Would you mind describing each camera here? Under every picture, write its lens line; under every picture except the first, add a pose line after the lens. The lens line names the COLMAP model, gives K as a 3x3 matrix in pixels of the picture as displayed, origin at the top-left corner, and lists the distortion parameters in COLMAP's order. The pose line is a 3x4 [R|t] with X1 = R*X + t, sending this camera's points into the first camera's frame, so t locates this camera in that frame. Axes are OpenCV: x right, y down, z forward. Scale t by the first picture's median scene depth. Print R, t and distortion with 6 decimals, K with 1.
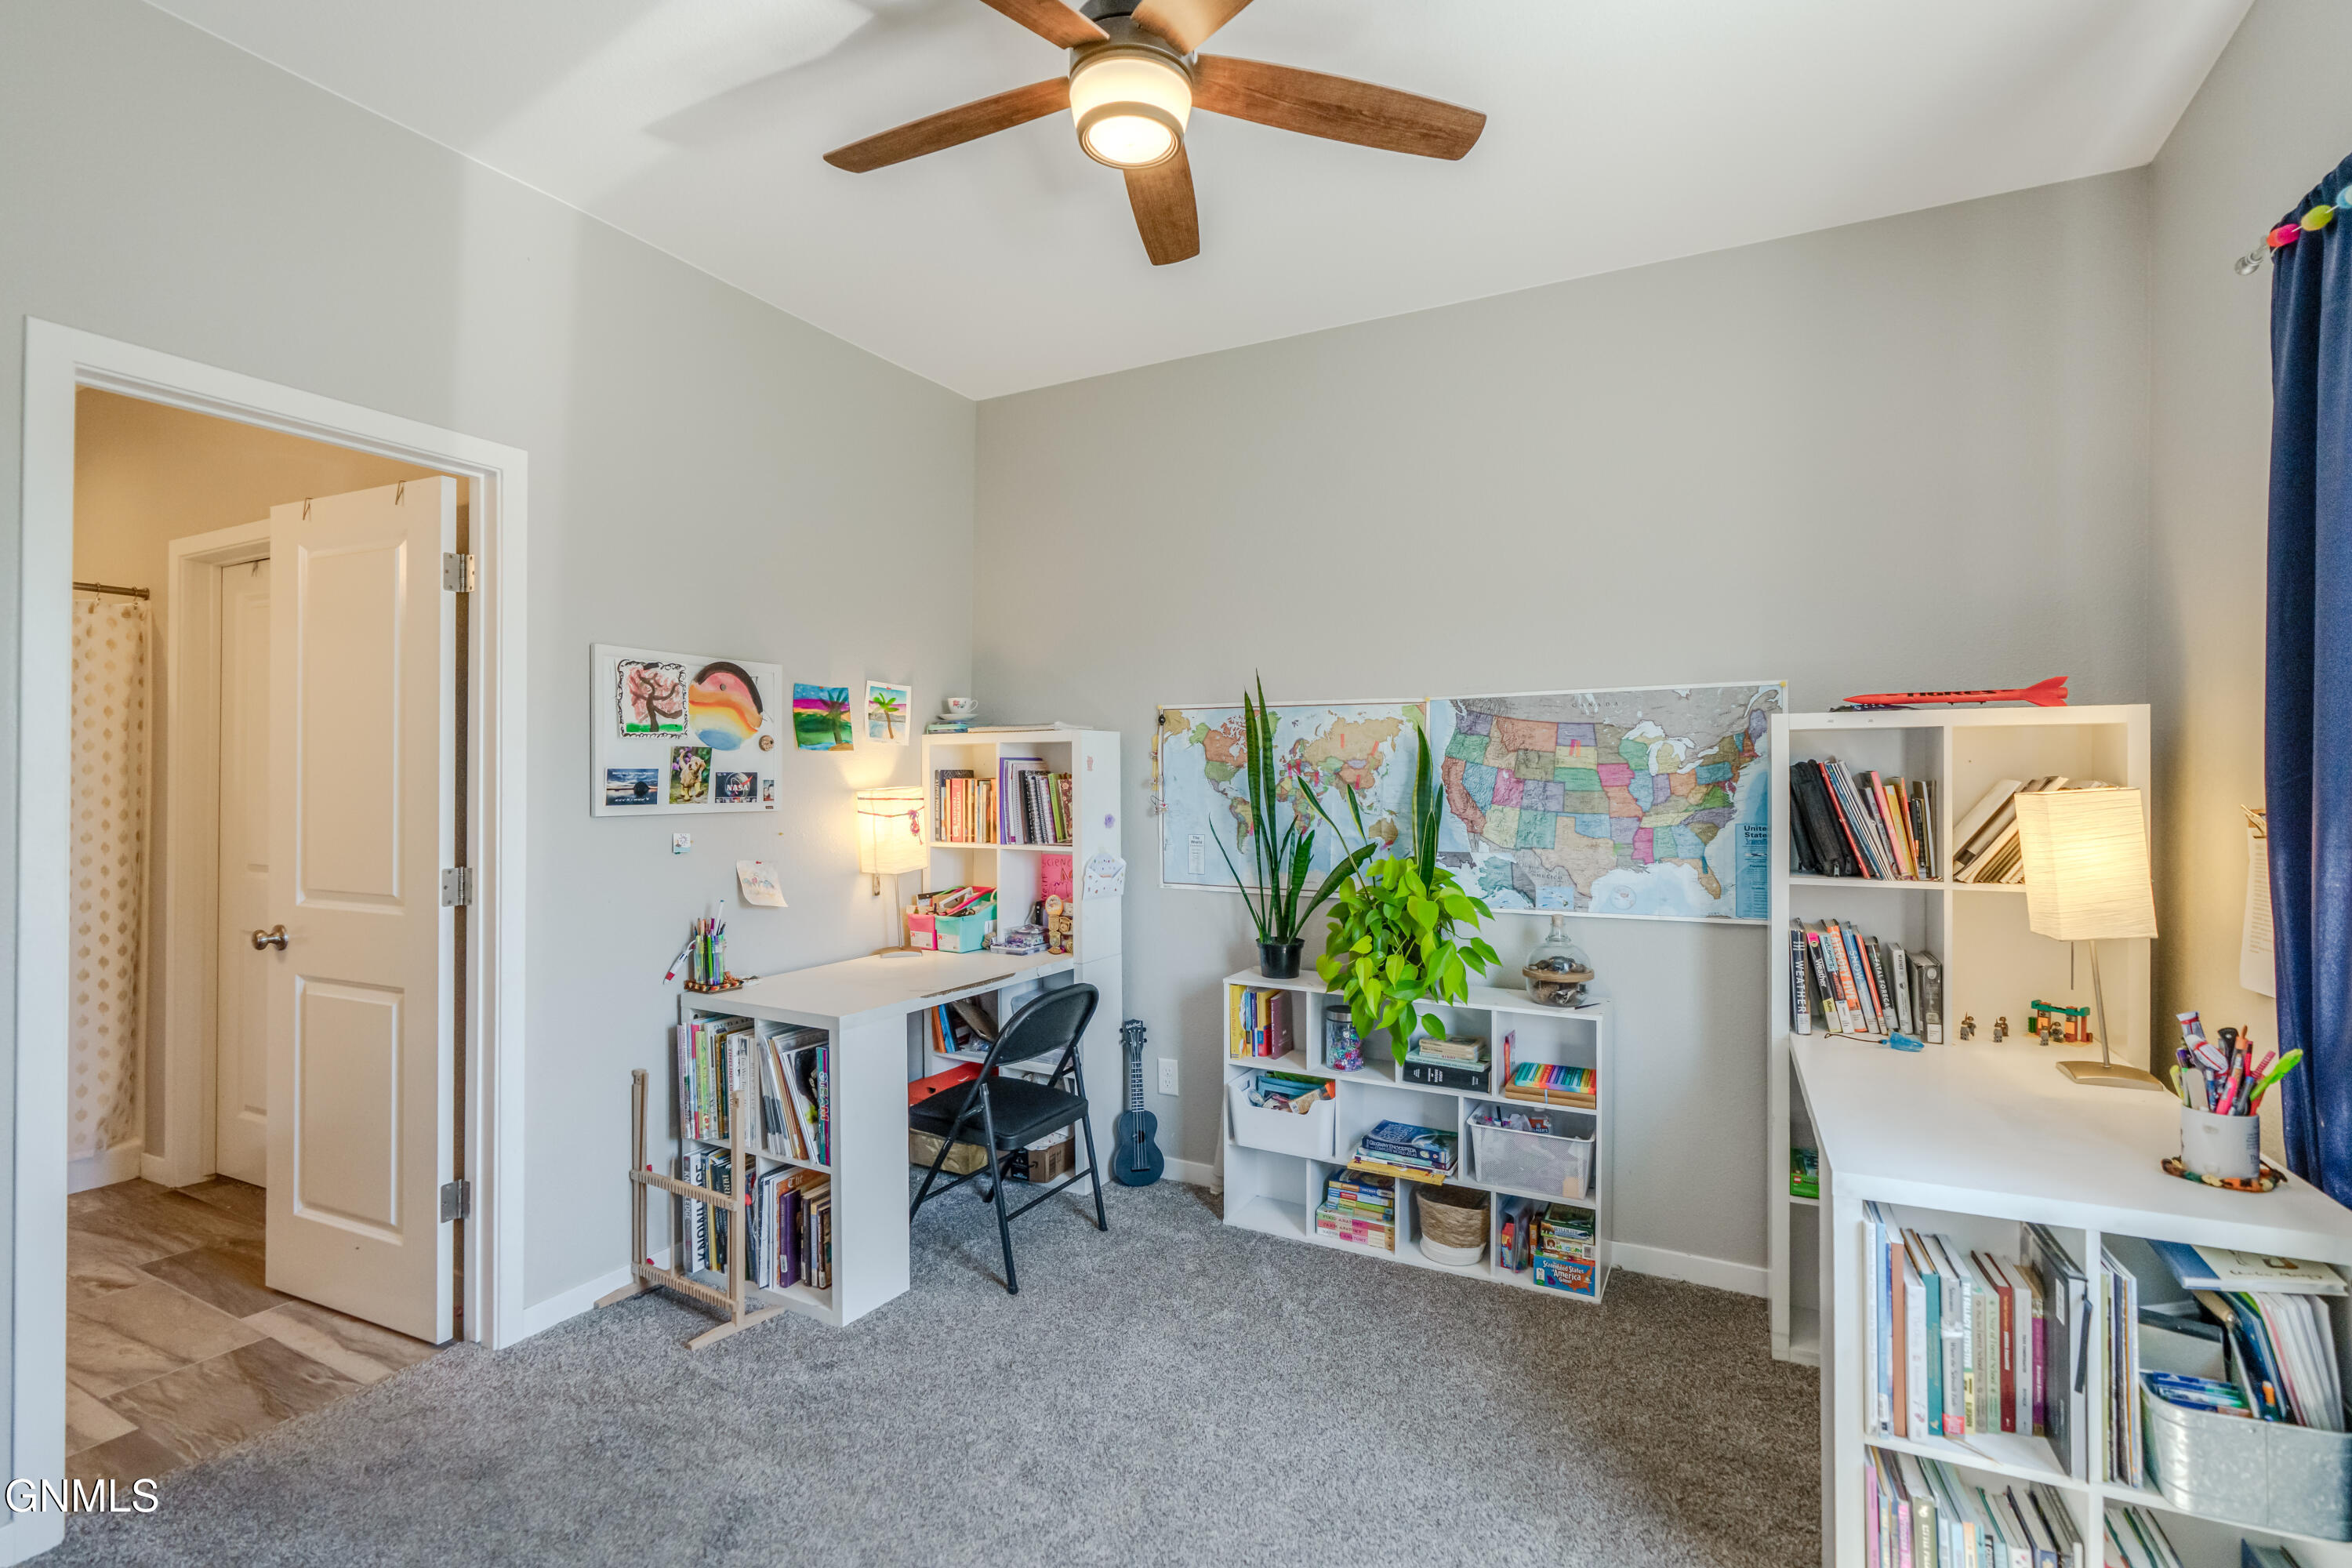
lens RADIAL K [[1154.5, 0, 1175.1], [0, 1154.5, 779.1], [0, 0, 1]] dist [-0.003274, 0.001003]
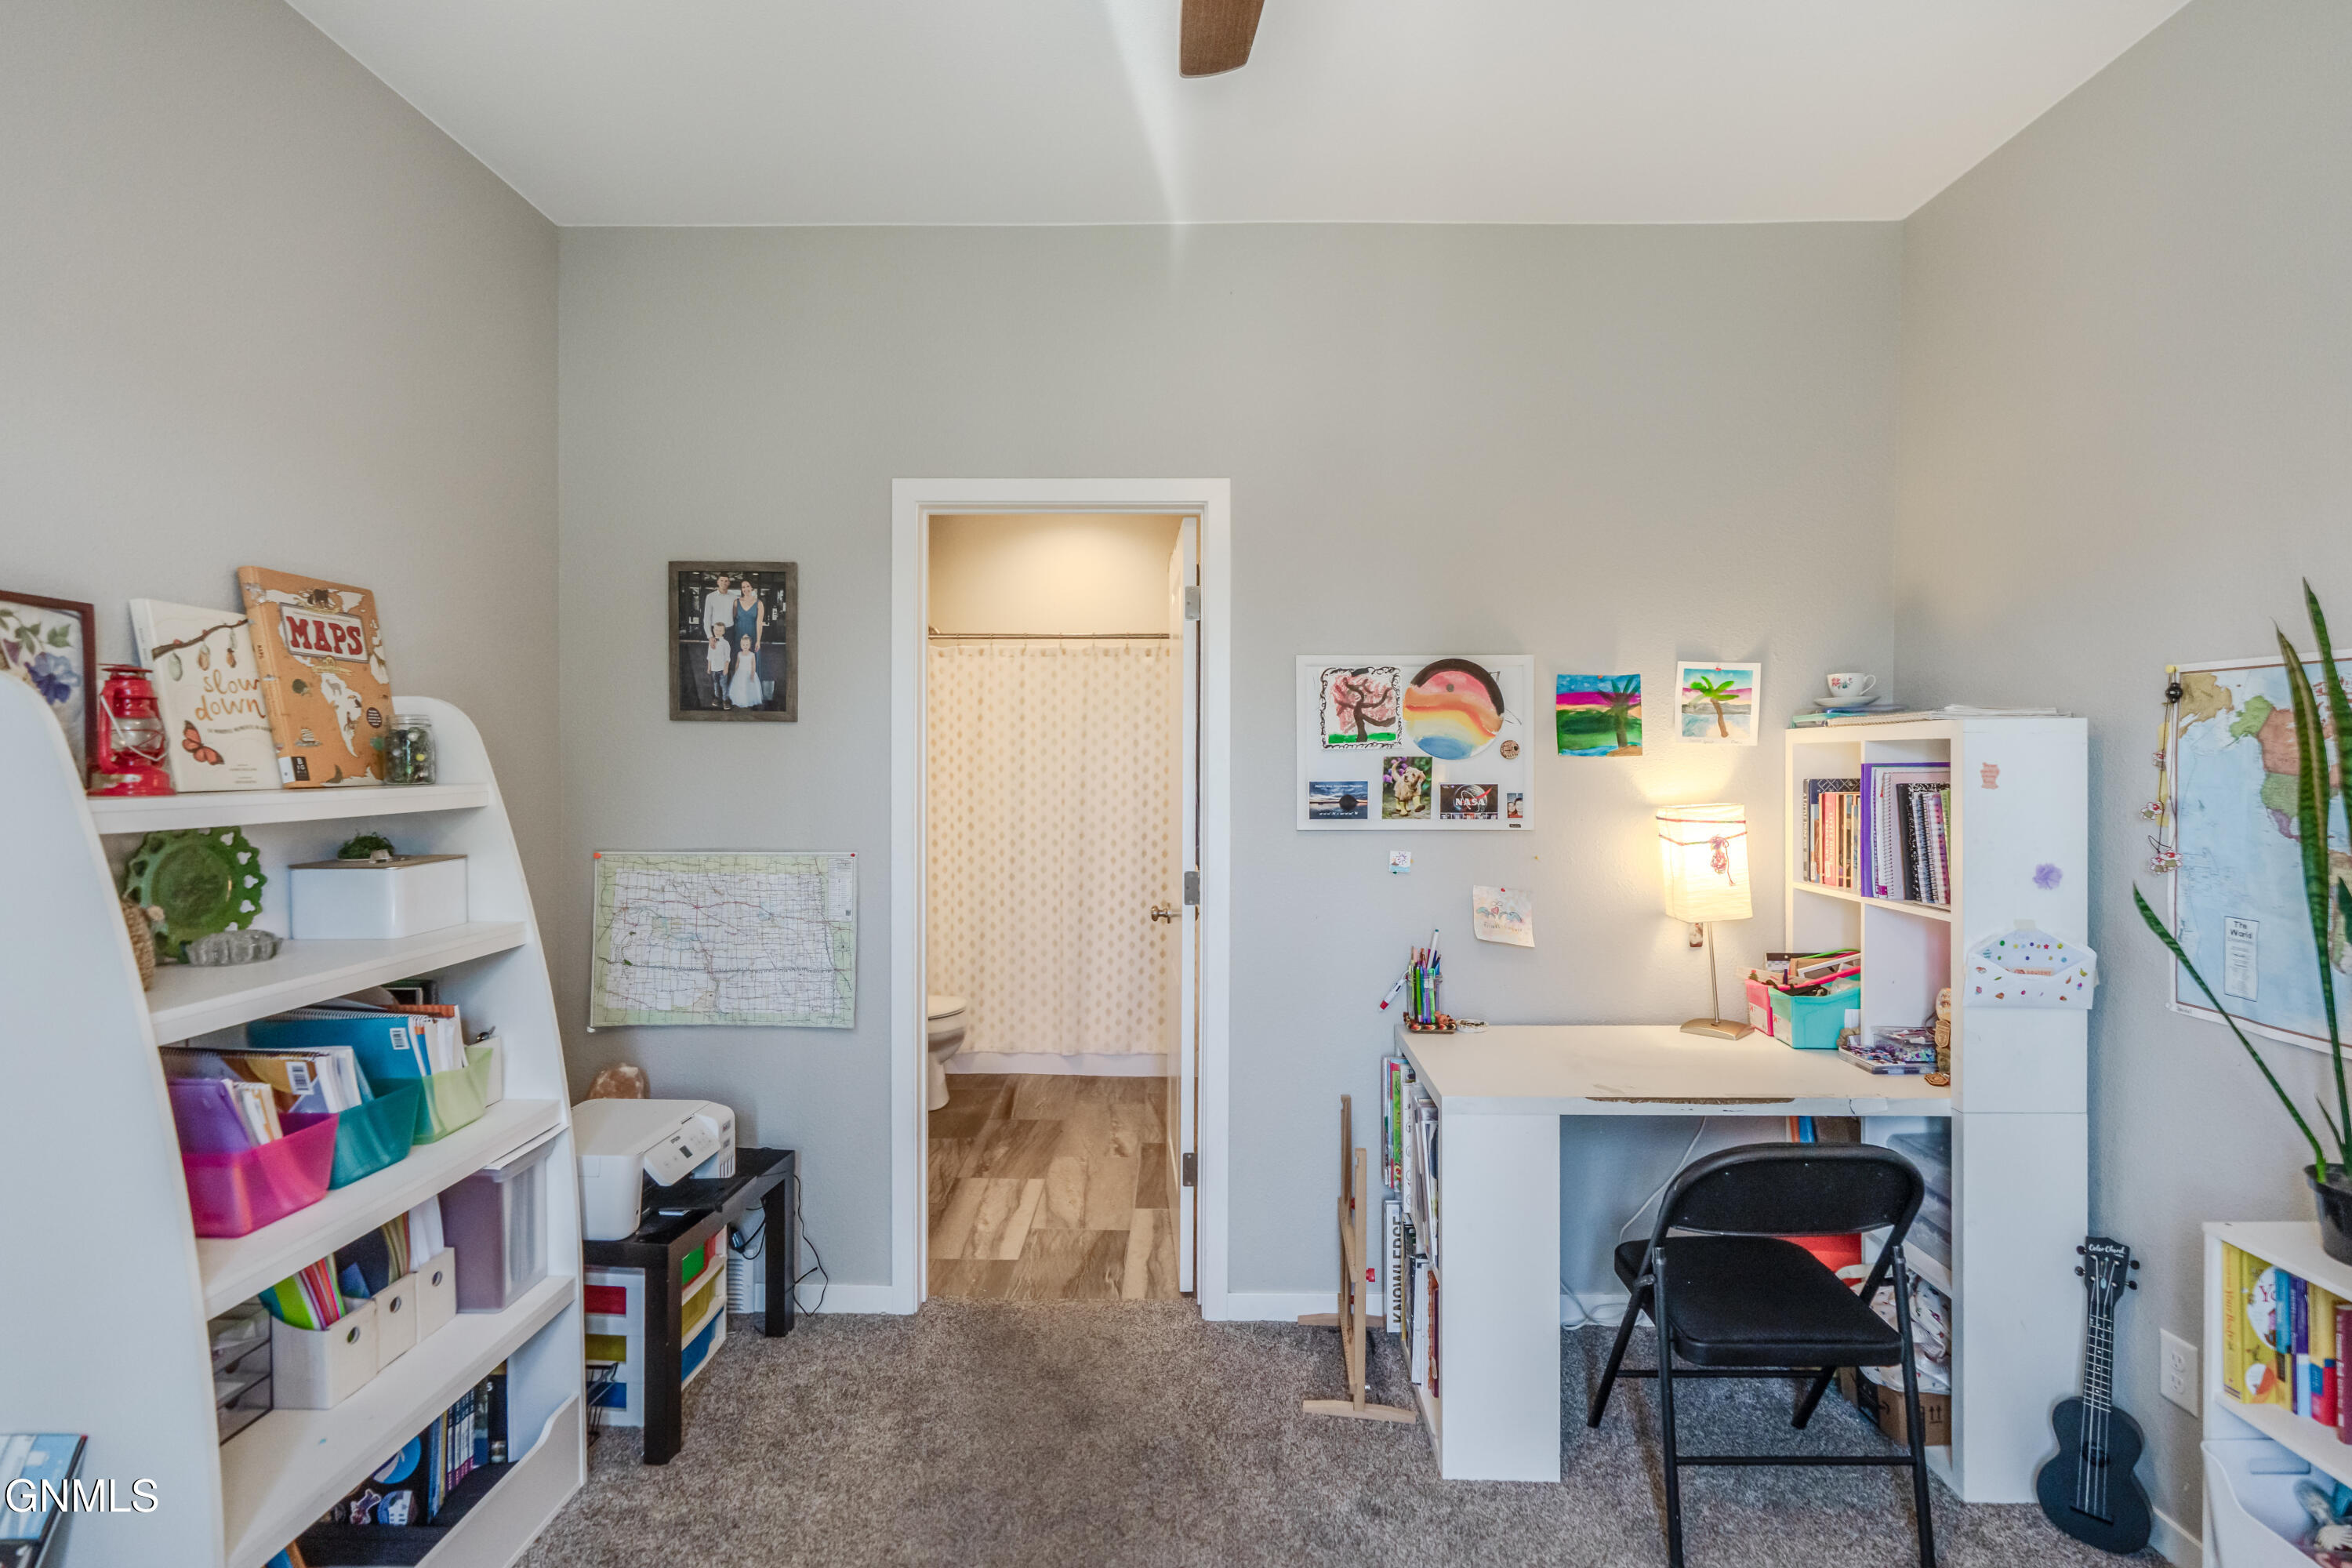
lens RADIAL K [[1154.5, 0, 1177.7], [0, 1154.5, 775.7], [0, 0, 1]] dist [-0.003274, 0.001003]
pose [[0.438551, 0.013951, -0.898598, 0.298988], [0.002902, 0.999852, 0.016939, -0.027209], [0.898701, -0.010036, 0.438446, 0.413247]]
